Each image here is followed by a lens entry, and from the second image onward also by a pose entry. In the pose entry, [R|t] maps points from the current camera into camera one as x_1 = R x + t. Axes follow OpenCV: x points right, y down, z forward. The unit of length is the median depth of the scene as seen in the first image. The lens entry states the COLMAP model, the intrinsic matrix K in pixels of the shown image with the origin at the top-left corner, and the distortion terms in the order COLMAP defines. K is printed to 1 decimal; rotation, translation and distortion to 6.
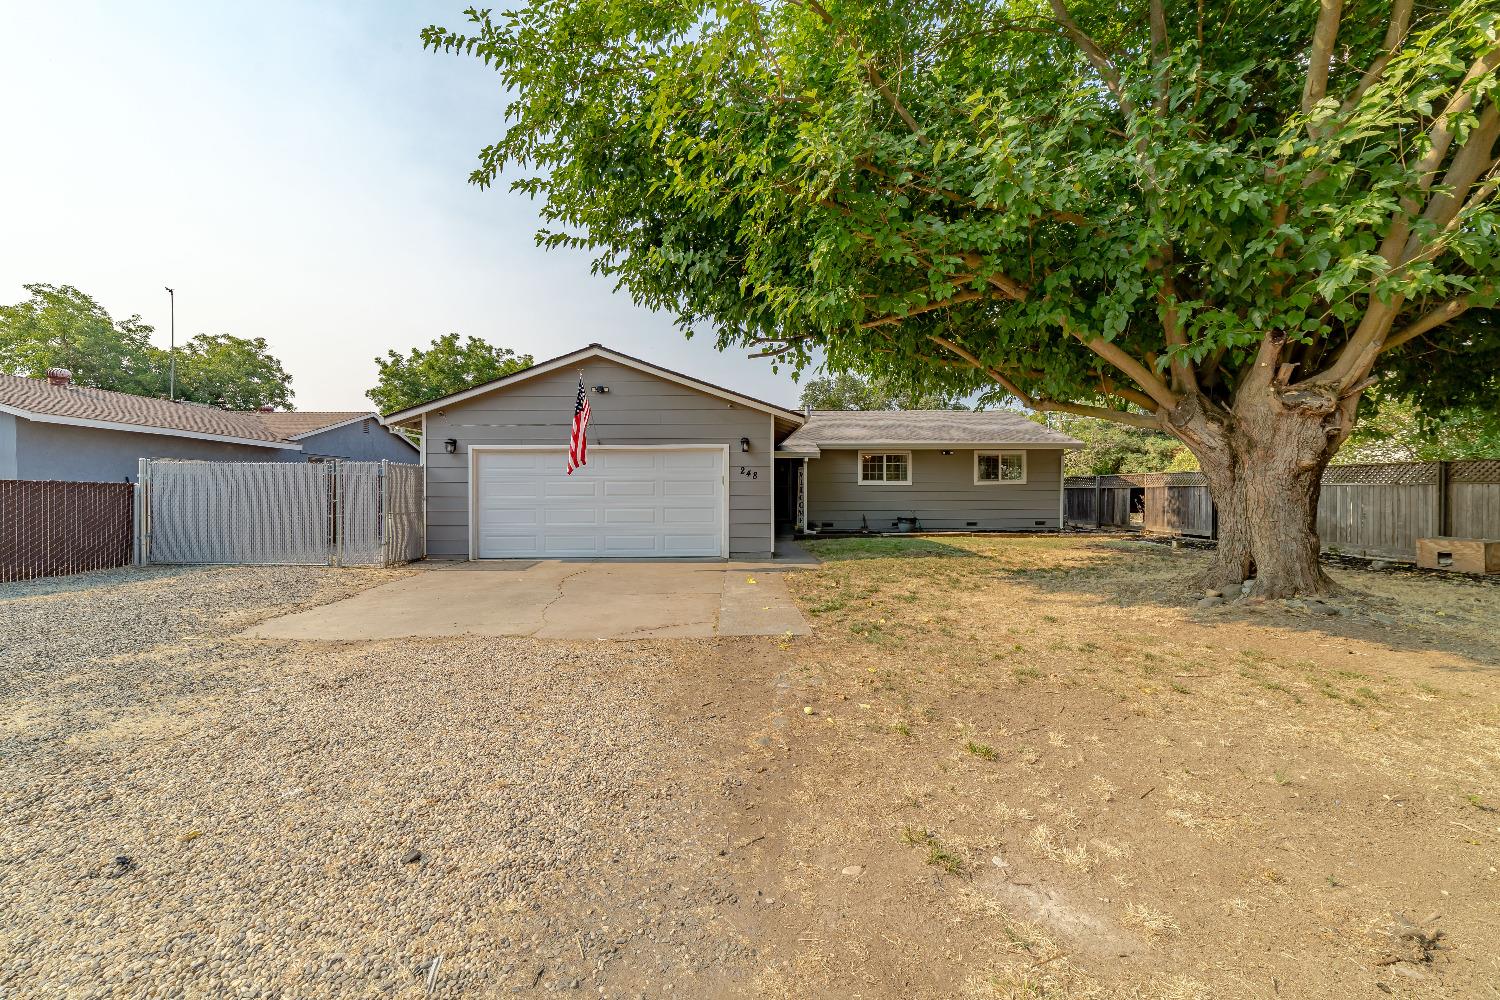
lens RADIAL K [[586.3, 0, 755.2], [0, 586.3, 496.2], [0, 0, 1]] dist [-0.014289, 0.005462]
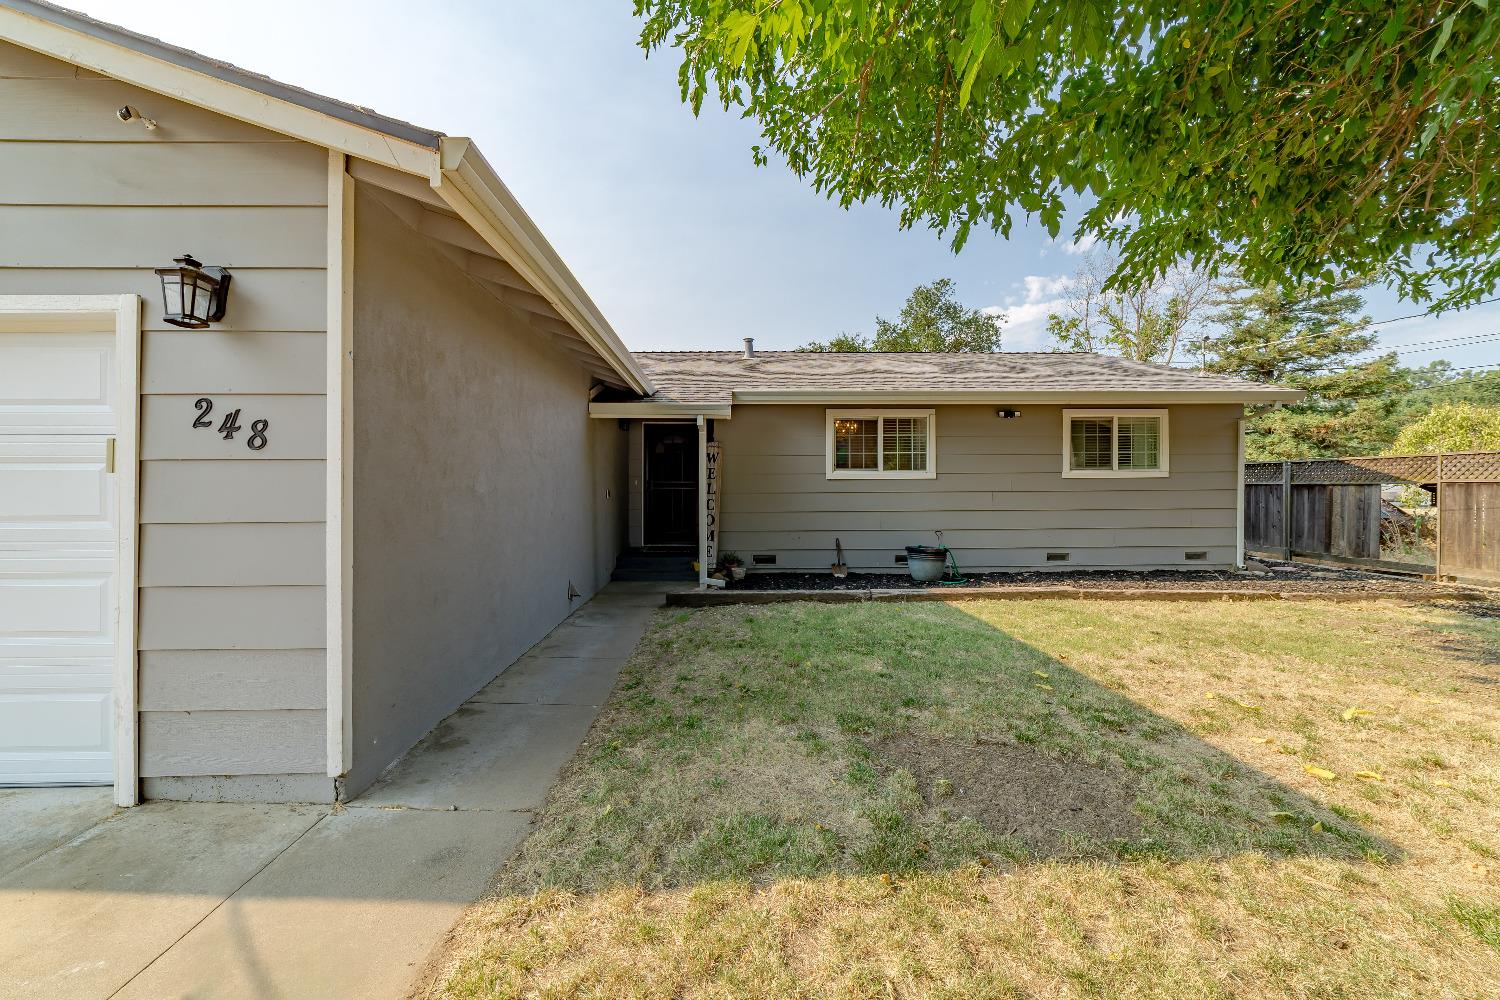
lens RADIAL K [[586.3, 0, 745.0], [0, 586.3, 490.6], [0, 0, 1]] dist [-0.014289, 0.005462]
pose [[0.999577, -0.000523, -0.029067, 0.123684], [0.000508, 1.000000, -0.000542, -0.009498], [0.029067, 0.000527, 0.999577, 0.514533]]
